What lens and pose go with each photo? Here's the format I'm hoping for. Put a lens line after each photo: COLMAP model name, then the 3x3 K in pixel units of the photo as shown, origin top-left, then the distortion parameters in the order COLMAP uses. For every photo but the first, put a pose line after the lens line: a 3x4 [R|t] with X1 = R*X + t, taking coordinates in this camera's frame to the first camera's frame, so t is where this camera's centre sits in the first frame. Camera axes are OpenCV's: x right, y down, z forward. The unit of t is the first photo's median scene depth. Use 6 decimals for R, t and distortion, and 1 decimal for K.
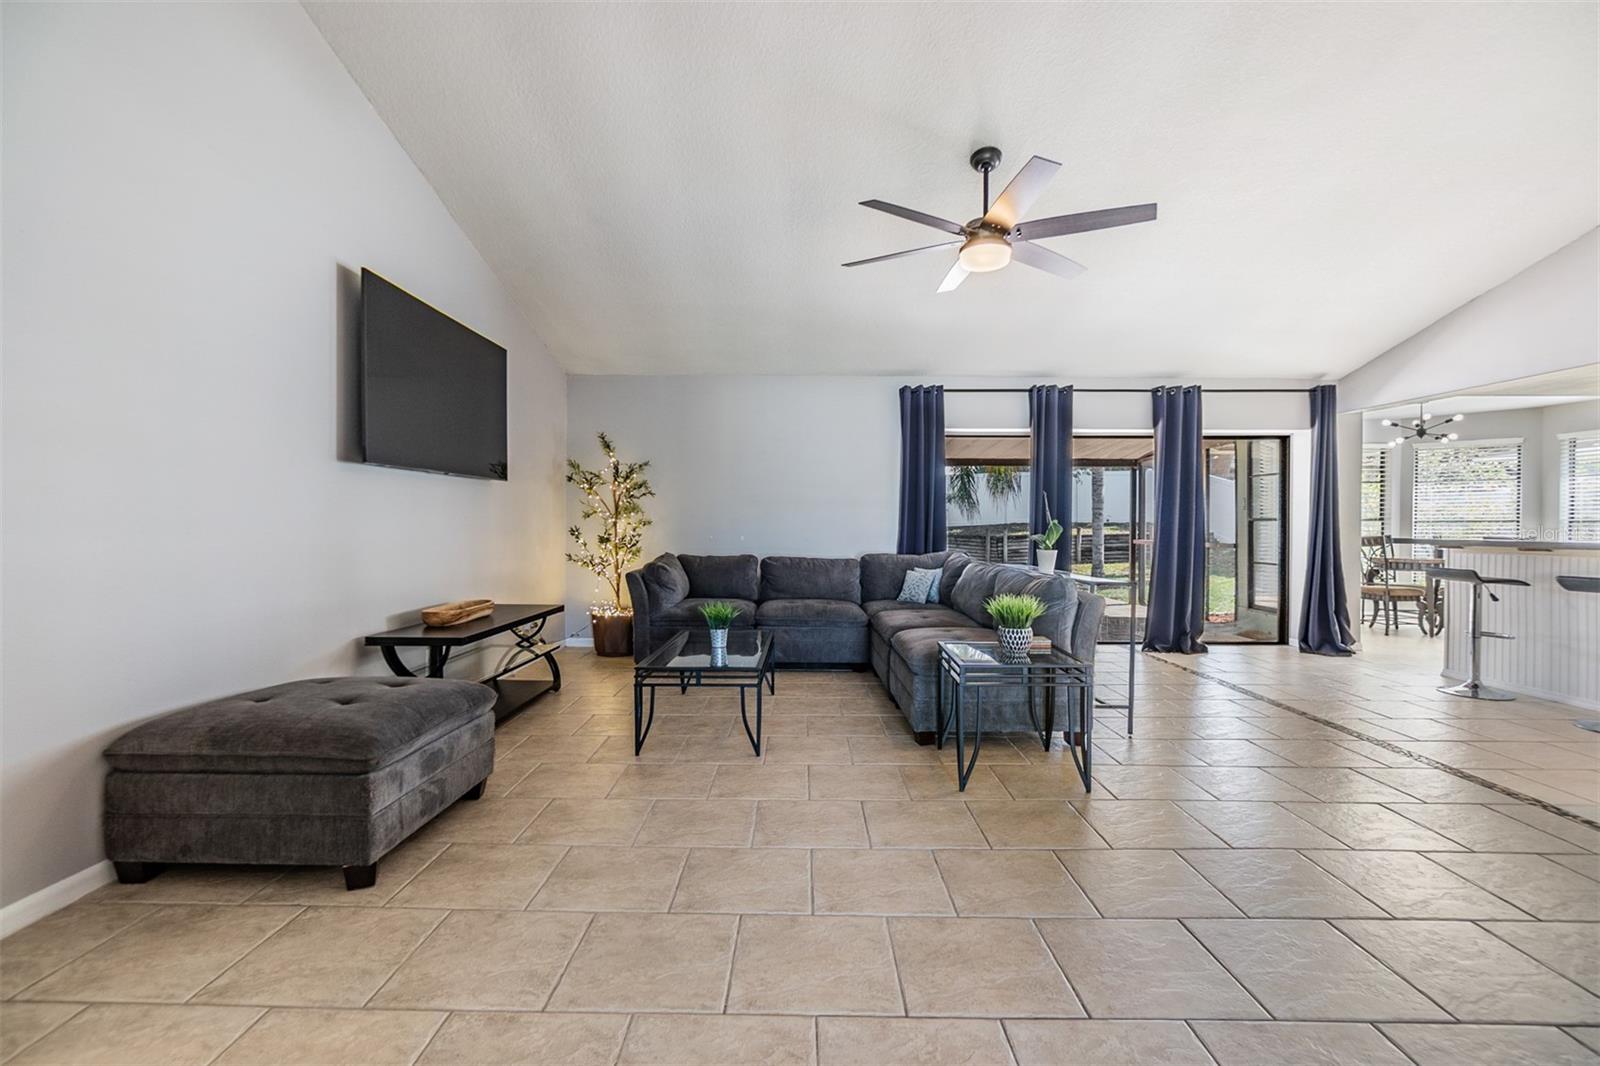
lens RADIAL K [[702.2, 0, 793.3], [0, 702.2, 532.4], [0, 0, 1]] dist [-0.004511, 0.001051]
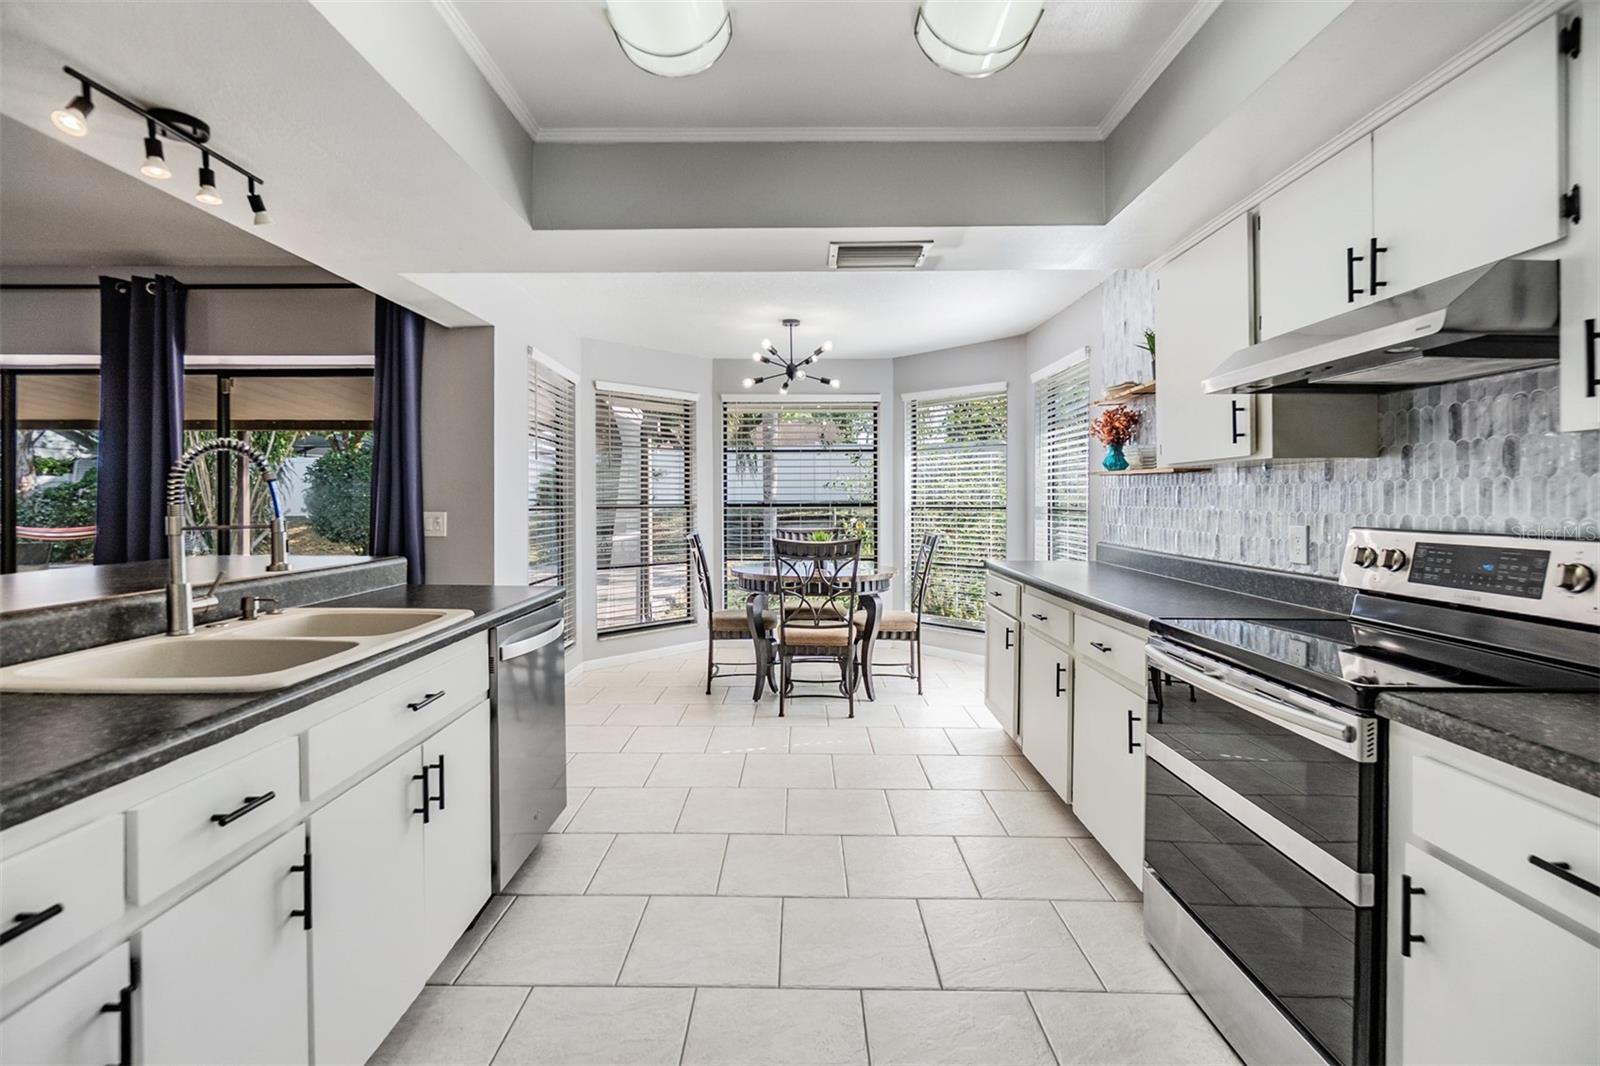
lens RADIAL K [[702.2, 0, 802.0], [0, 702.2, 503.2], [0, 0, 1]] dist [-0.004511, 0.001051]
pose [[0.999992, -0.002927, 0.002631, 1.088232], [0.002945, 0.999972, -0.006827, -0.022071], [-0.002611, 0.006834, 0.999973, 0.435763]]
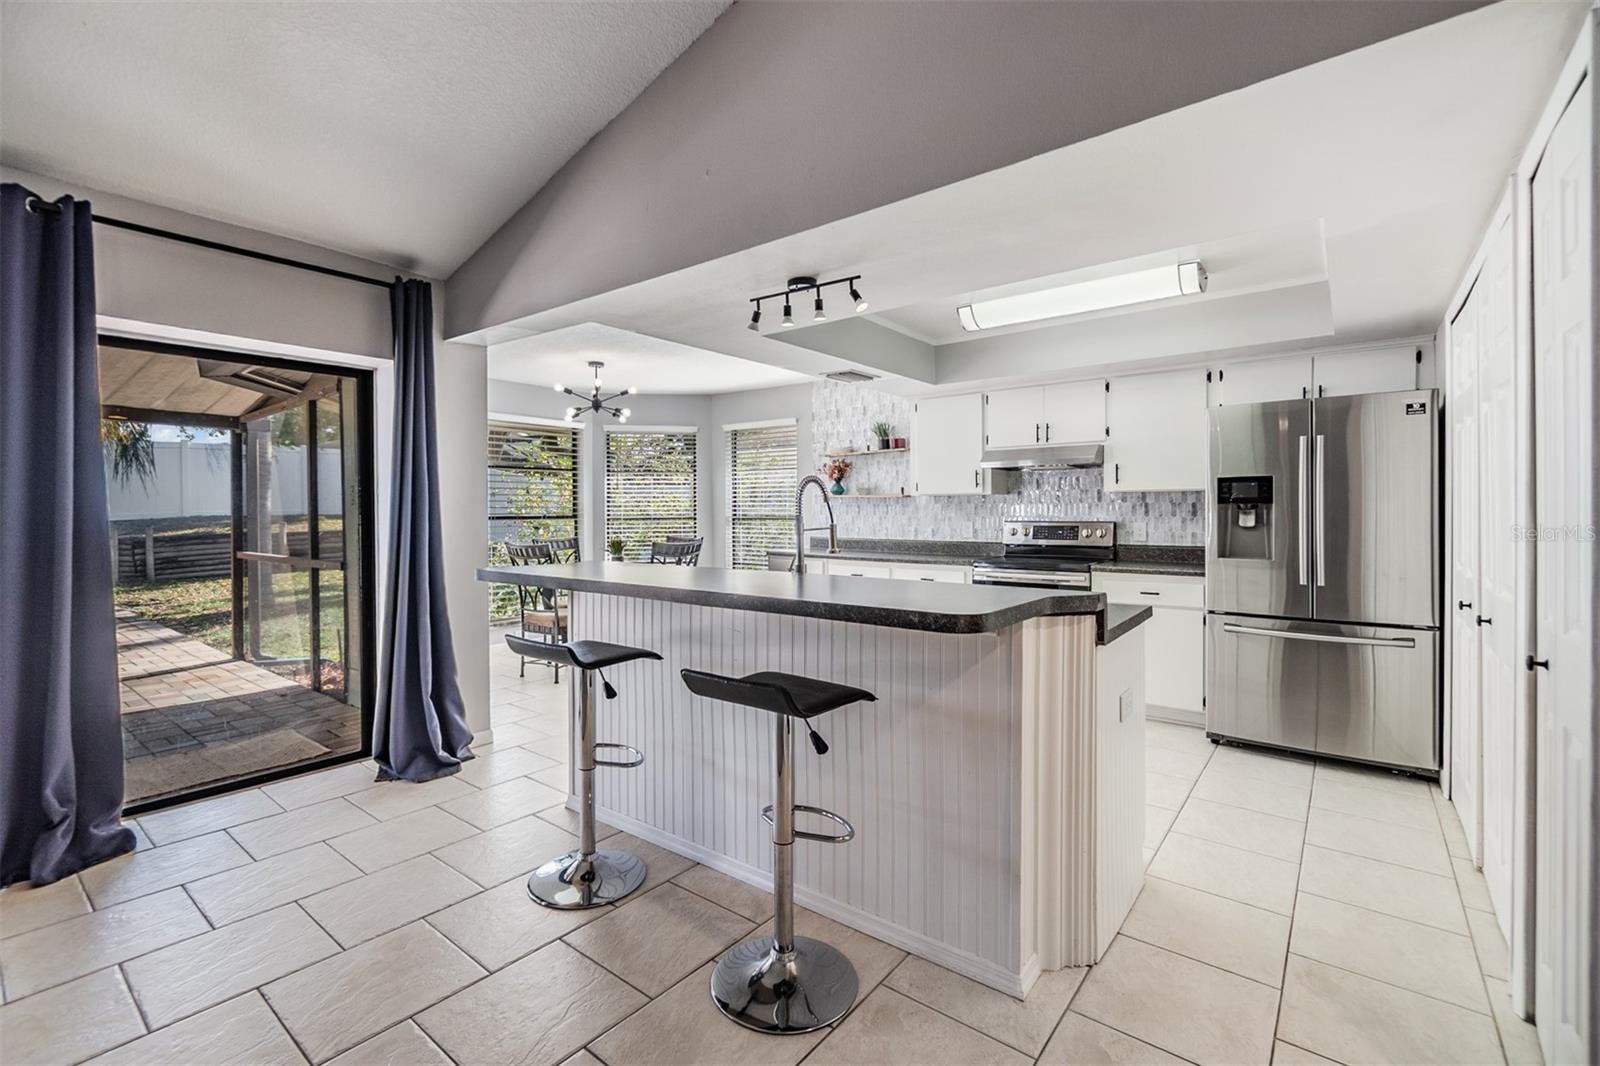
lens RADIAL K [[702.2, 0, 787.1], [0, 702.2, 523.2], [0, 0, 1]] dist [-0.004511, 0.001051]
pose [[0.622792, -0.018344, 0.782172, 0.512233], [0.014700, 0.999823, 0.011744, -0.023721], [-0.782249, 0.004184, 0.622952, 0.435326]]
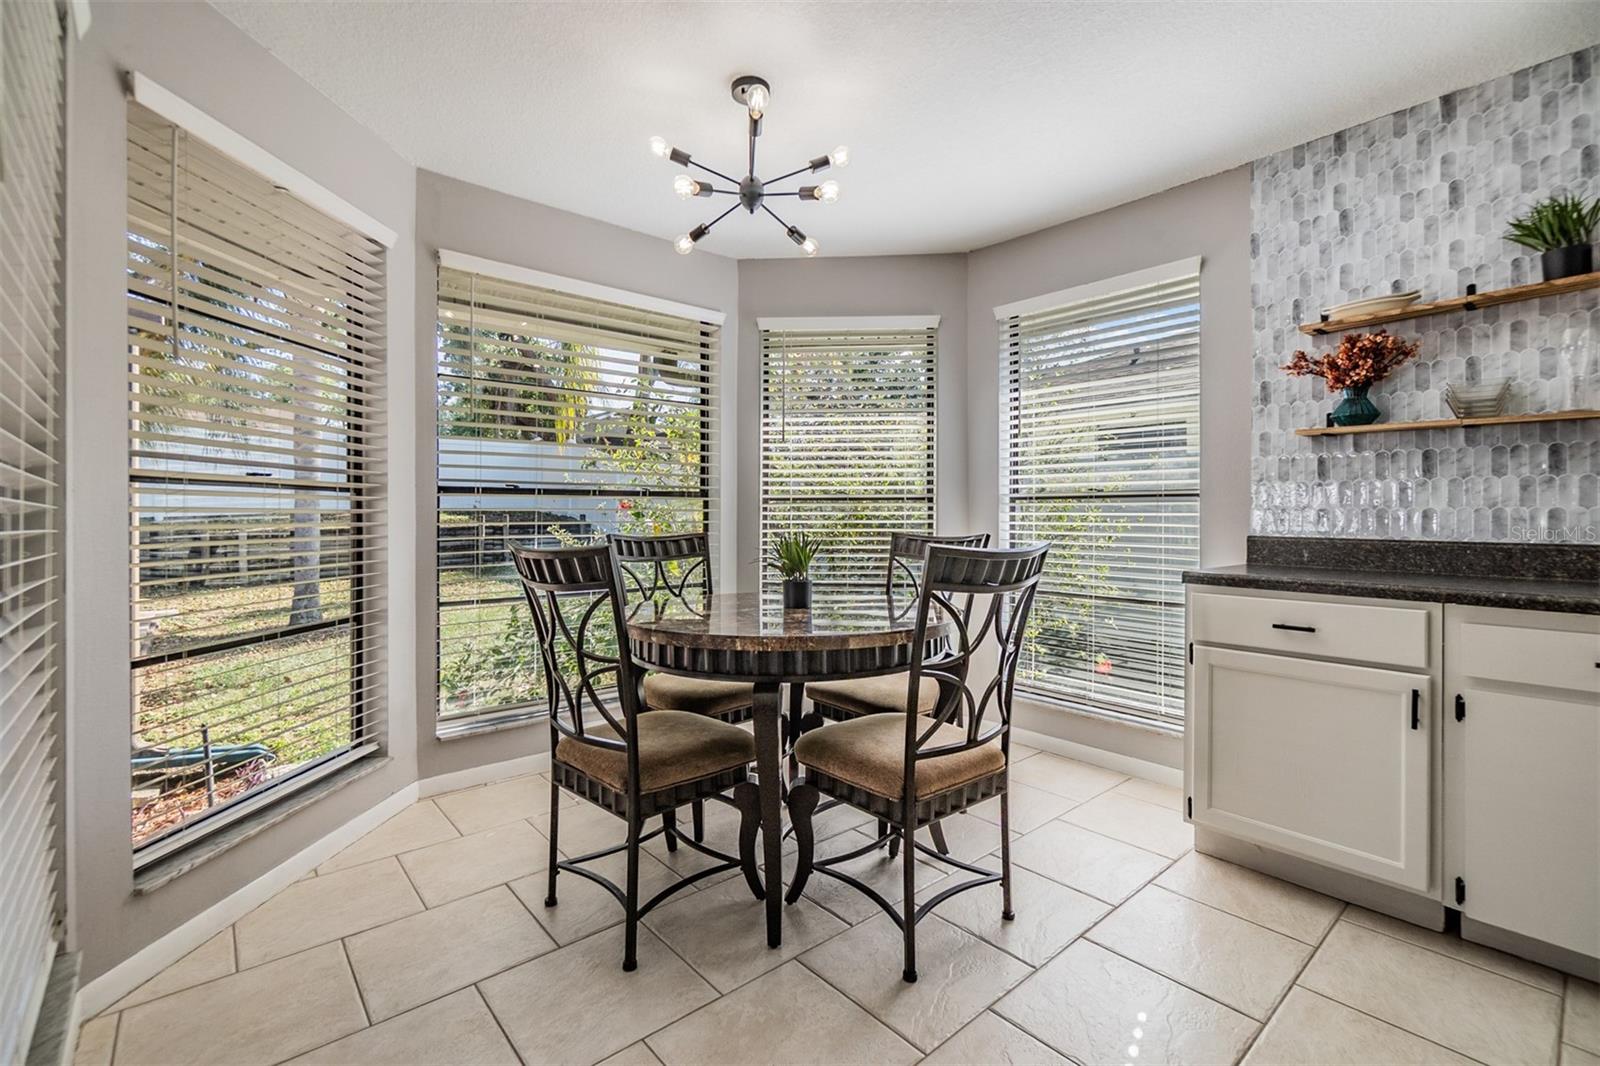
lens RADIAL K [[702.2, 0, 792.9], [0, 702.2, 509.9], [0, 0, 1]] dist [-0.004511, 0.001051]
pose [[0.759054, 0.001480, 0.651026, 0.860920], [0.010119, 0.999850, -0.014071, -0.003389], [-0.650949, 0.017268, 0.758925, 0.916866]]
